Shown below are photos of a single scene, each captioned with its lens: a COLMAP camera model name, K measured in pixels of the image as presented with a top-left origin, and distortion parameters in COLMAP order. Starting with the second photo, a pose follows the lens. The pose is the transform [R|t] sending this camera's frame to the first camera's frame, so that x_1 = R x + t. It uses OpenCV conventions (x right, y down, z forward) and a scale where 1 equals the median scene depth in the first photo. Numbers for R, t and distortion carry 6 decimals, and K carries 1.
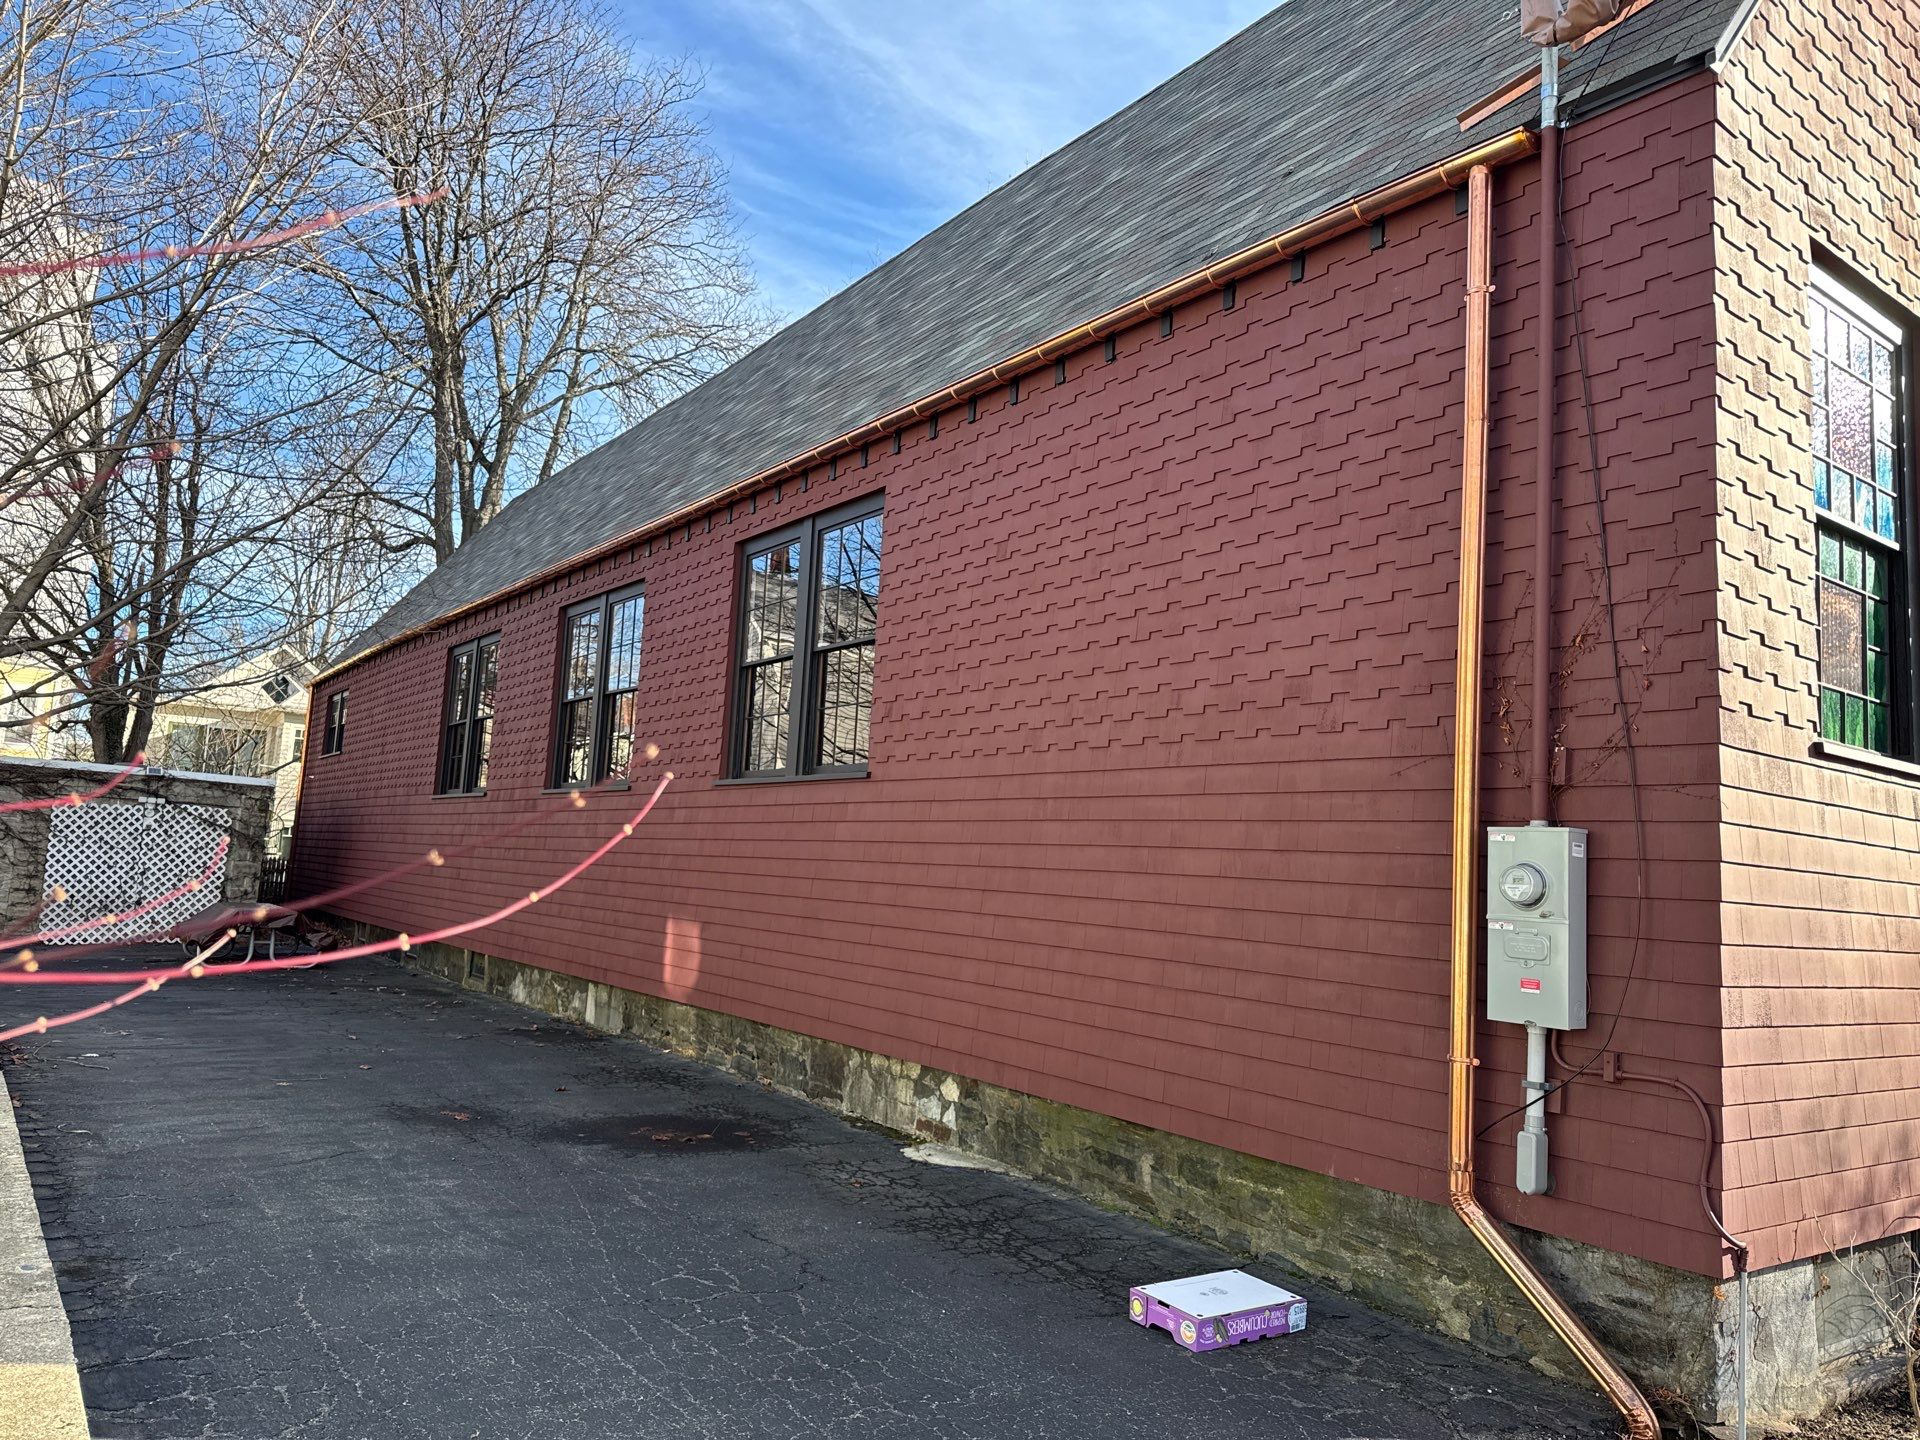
lens RADIAL K [[1369.5, 0, 960.0], [0, 1369.5, 720.0], [0, 0, 1]] dist [0.137903, -0.247756]
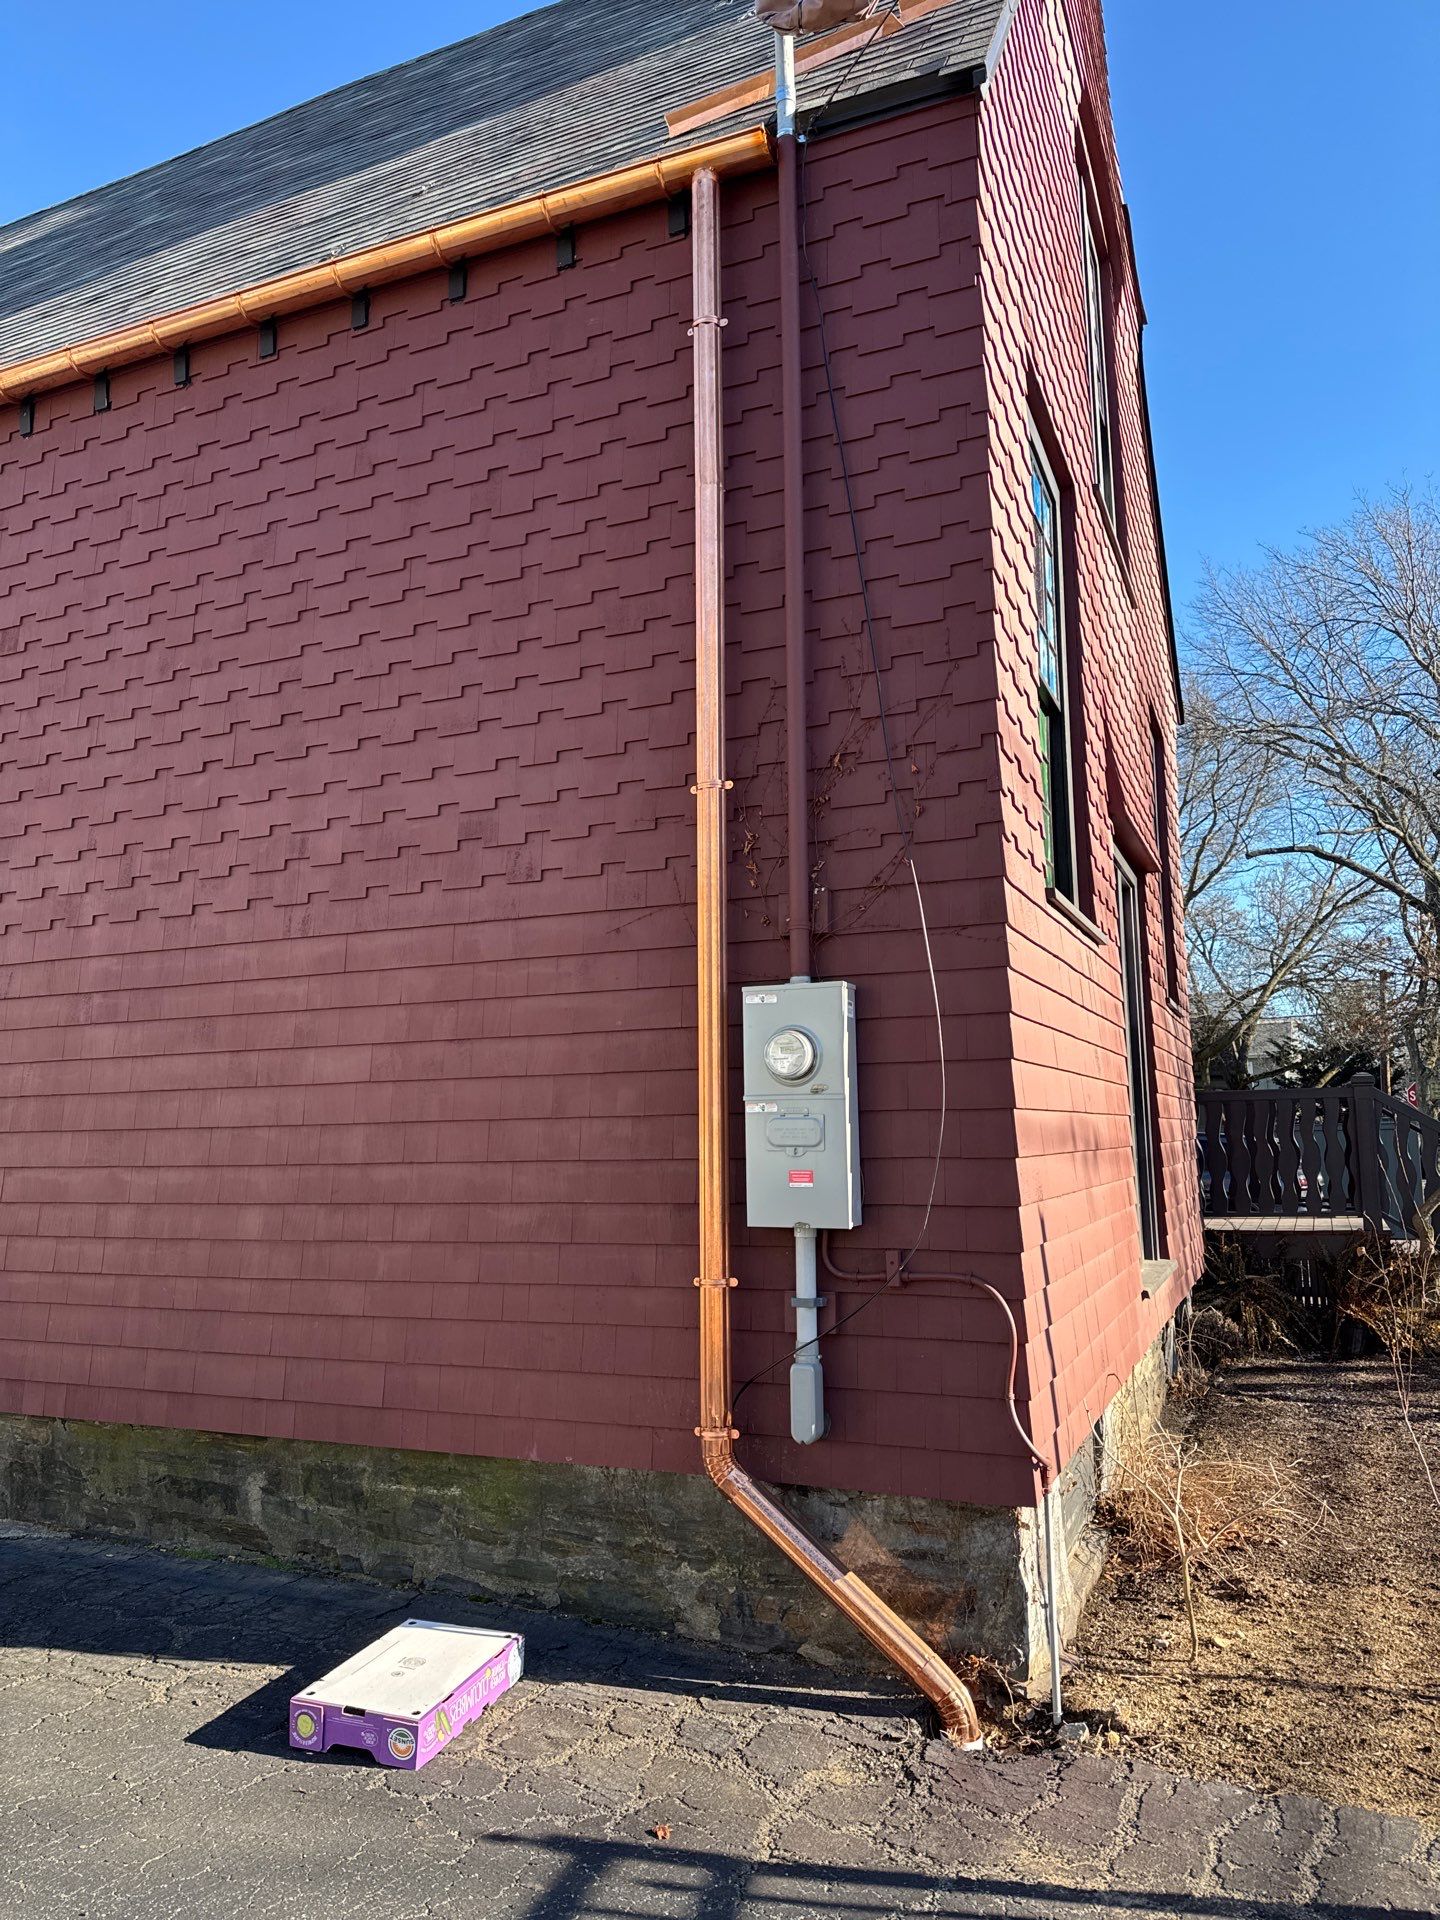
lens RADIAL K [[1369.5, 0, 720.0], [0, 1369.5, 960.0], [0, 0, 1]] dist [0.137903, -0.247756]
pose [[0.858450, -0.007288, 0.512845, -0.032897], [0.006879, 0.999973, 0.002694, 0.051856], [-0.512850, 0.001215, 0.858477, 0.289125]]
